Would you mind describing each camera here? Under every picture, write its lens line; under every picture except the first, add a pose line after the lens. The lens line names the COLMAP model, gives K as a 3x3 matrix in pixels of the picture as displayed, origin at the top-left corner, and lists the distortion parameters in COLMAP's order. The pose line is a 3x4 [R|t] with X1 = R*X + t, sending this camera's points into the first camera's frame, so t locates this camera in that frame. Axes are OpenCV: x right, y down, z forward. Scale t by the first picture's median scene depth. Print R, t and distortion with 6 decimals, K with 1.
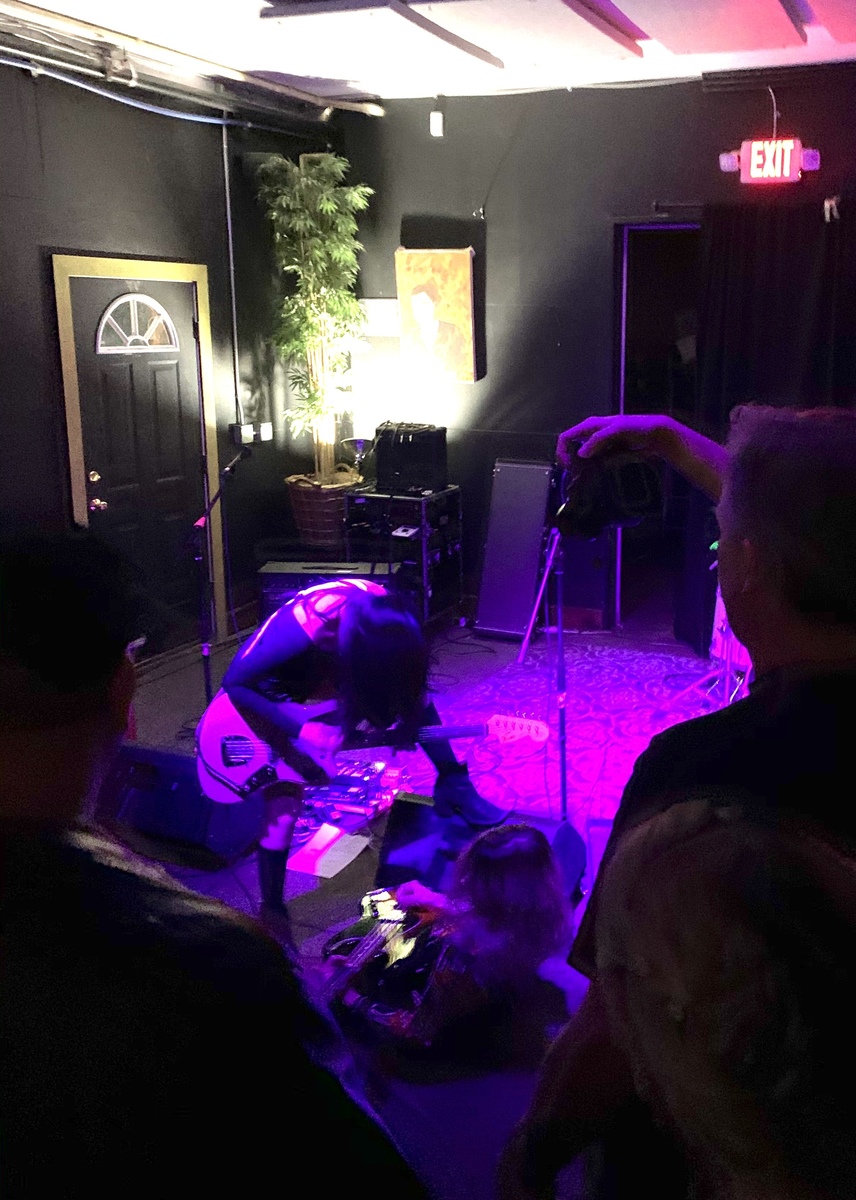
lens RADIAL K [[1176.9, 0, 523.2], [0, 1176.9, 560.0], [0, 0, 1]] dist [0.079240, 0.000000]
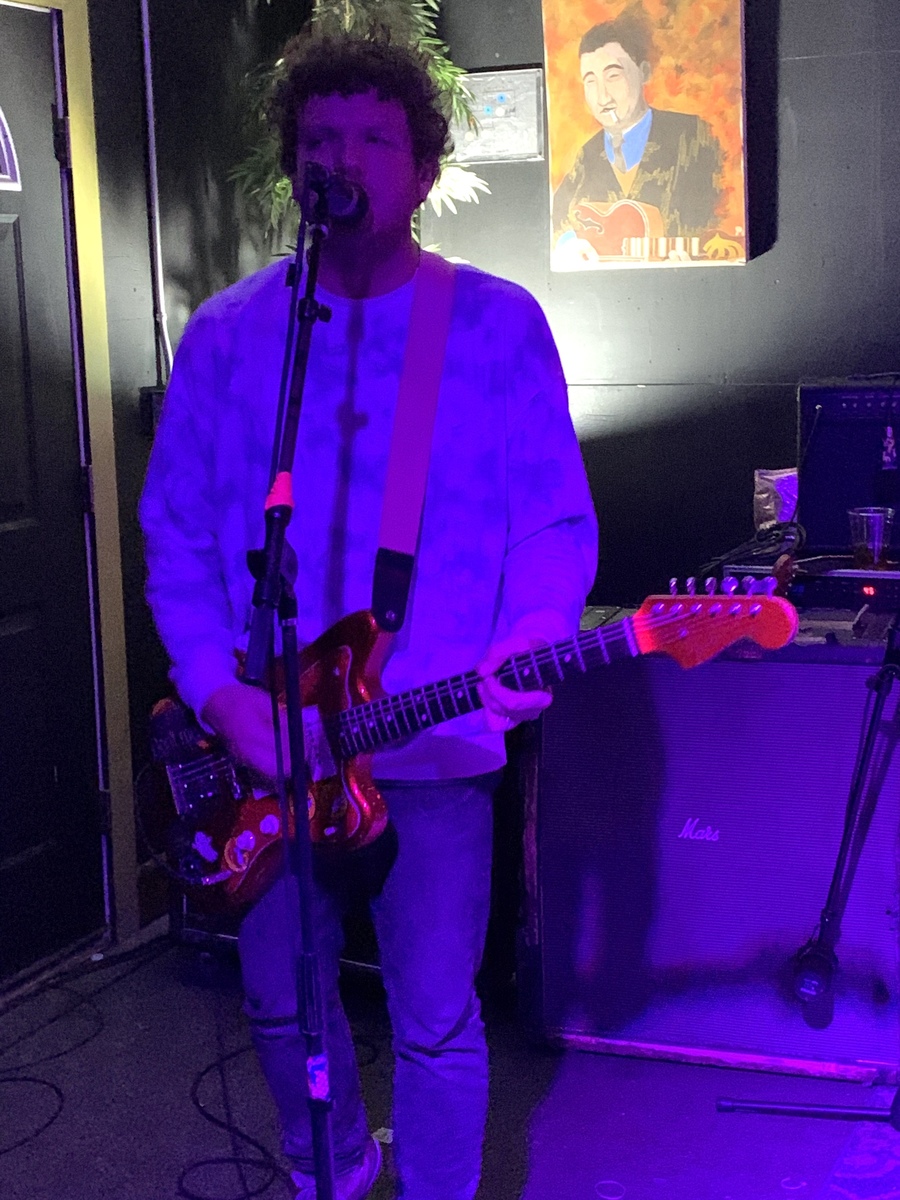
lens RADIAL K [[1966.9, 0, 431.6], [0, 1966.9, 601.0], [0, 0, 1]] dist [0.142624, 0.000000]
pose [[0.999263, -0.031689, -0.021667, -0.140357], [0.030429, 0.997957, -0.056178, -0.004095], [0.023403, 0.055478, 0.998186, 0.352292]]
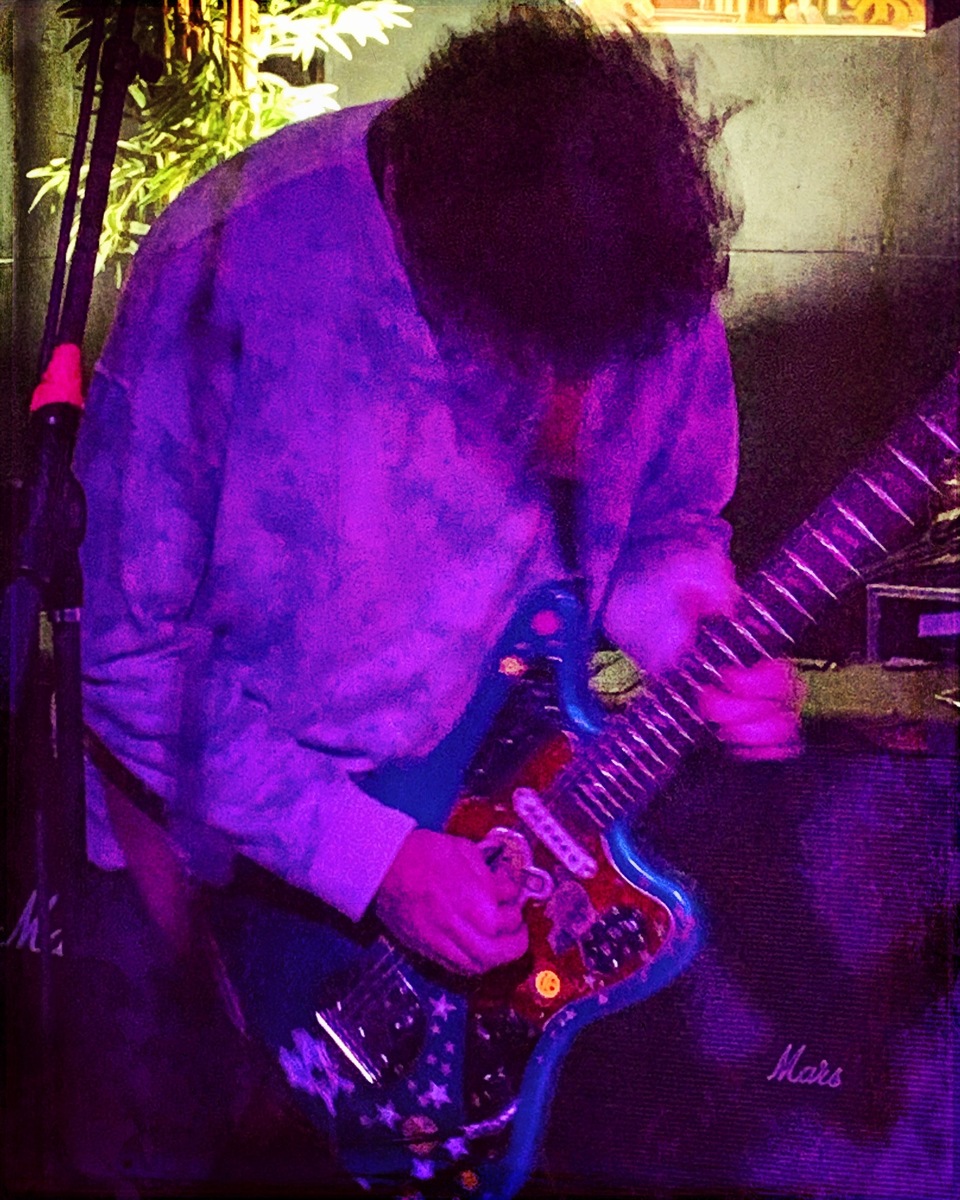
lens RADIAL K [[3840.1, 0, 474.0], [0, 3840.1, 597.8], [0, 0, 1]] dist [0.156580, 0.000000]
pose [[0.999843, 0.000062, 0.017734, -0.140049], [0.001381, 0.996687, -0.081322, 0.007929], [-0.017680, 0.081333, 0.996530, 0.323830]]
